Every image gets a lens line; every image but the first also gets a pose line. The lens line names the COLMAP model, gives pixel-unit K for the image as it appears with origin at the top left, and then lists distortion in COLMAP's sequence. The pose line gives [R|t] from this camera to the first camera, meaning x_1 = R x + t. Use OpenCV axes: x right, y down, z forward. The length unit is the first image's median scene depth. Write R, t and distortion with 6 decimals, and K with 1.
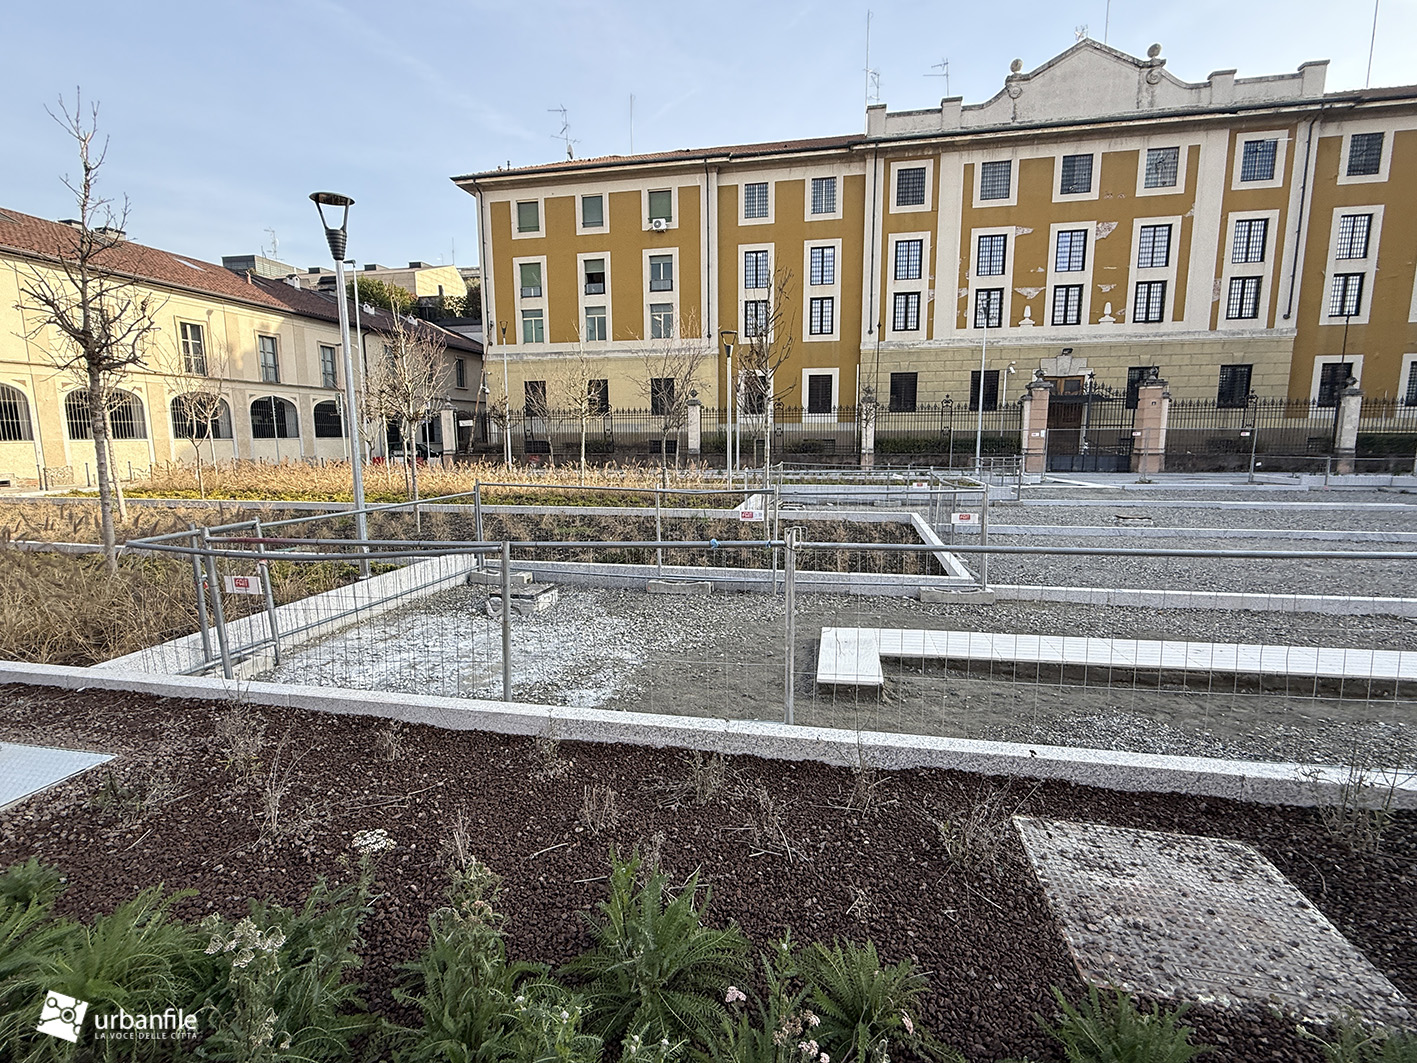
lens RADIAL K [[653.4, 0, 707.1], [0, 653.4, 528.7], [0, 0, 1]] dist [0.000957, -0.000337]
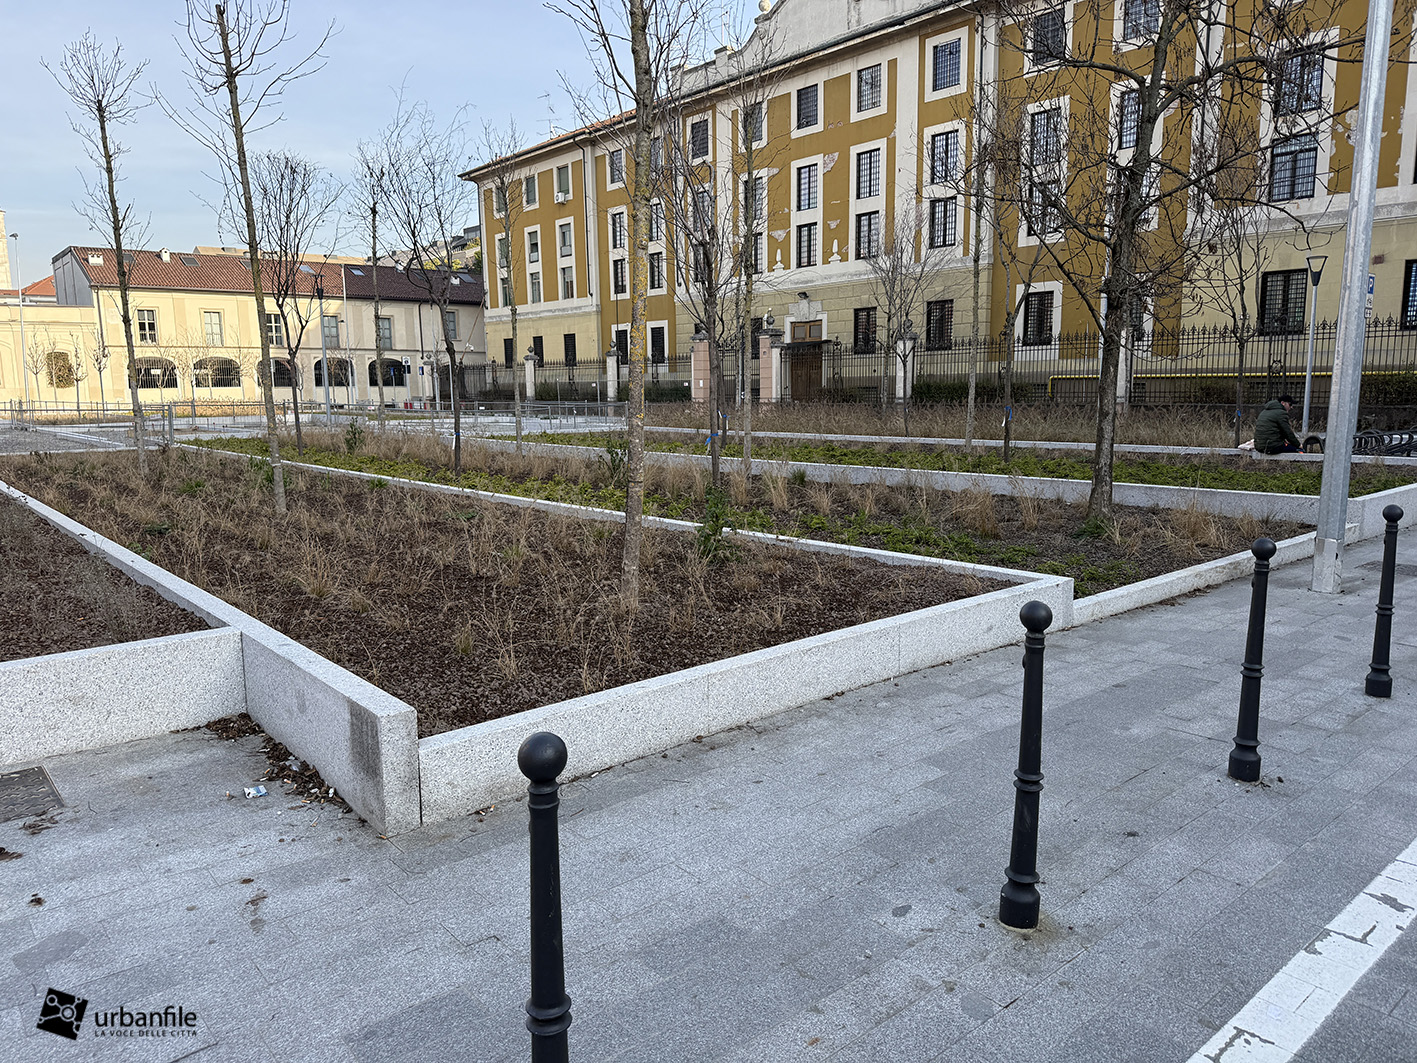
lens RADIAL K [[1002.2, 0, 696.7], [0, 1002.2, 532.1], [0, 0, 1]] dist [0.156274, -0.220998]
pose [[0.779069, 0.085806, -0.621038, 1.372644], [-0.078846, 0.996134, 0.038723, 0.029468], [0.621960, 0.018798, 0.782823, -0.250063]]
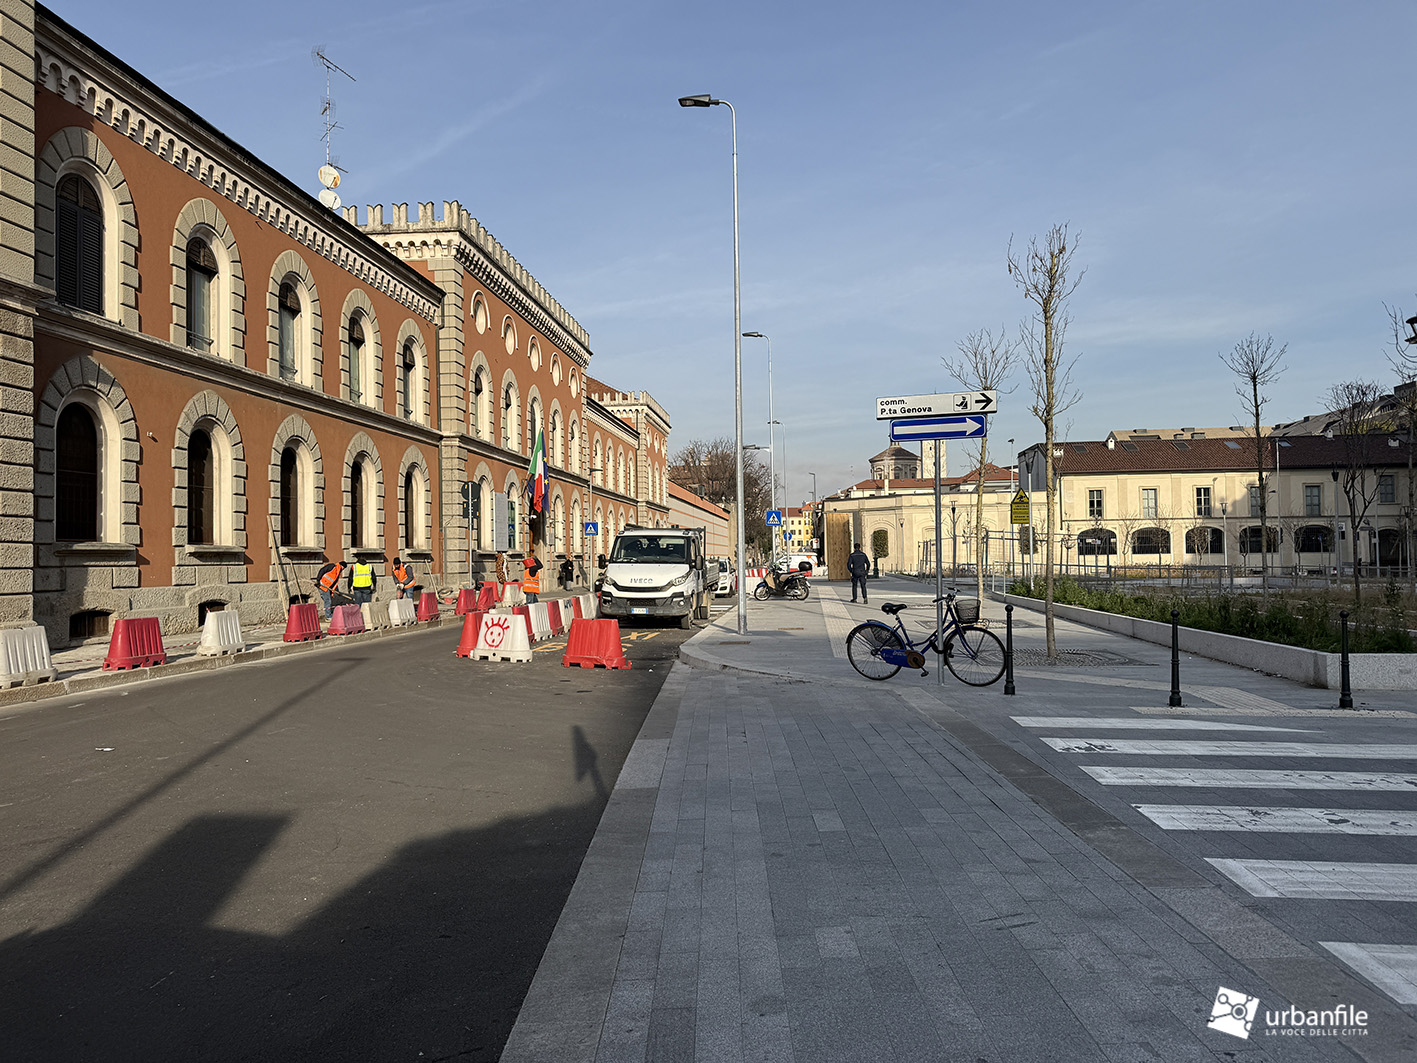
lens RADIAL K [[990.2, 0, 701.1], [0, 990.2, 534.0], [0, 0, 1]] dist [0.067104, -0.101438]
pose [[0.084605, -0.020833, -0.996197, 1.505288], [-0.130530, 0.990934, -0.031808, 0.057152], [0.987828, 0.132725, 0.081119, -0.445000]]
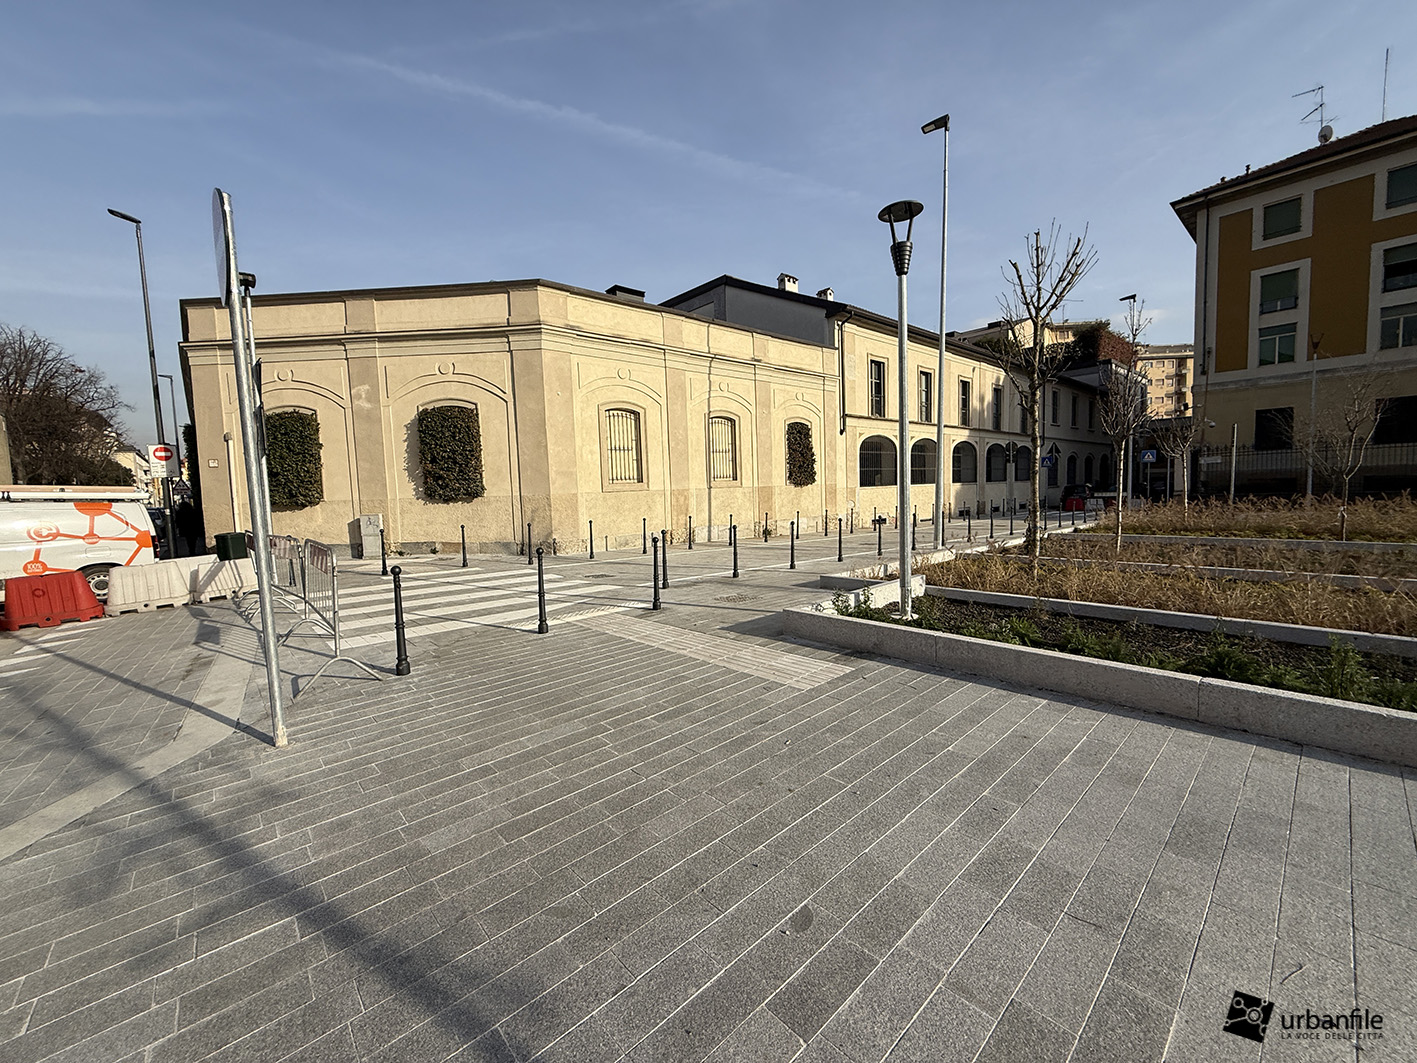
lens RADIAL K [[562.4, 0, 705.3], [0, 562.4, 527.7], [0, 0, 1]] dist [-0.000098, 0.000113]
pose [[0.799782, 0.020366, -0.599944, -0.486028], [-0.058904, 0.997264, -0.044672, 0.005495], [0.597393, 0.071067, 0.798794, -0.016192]]
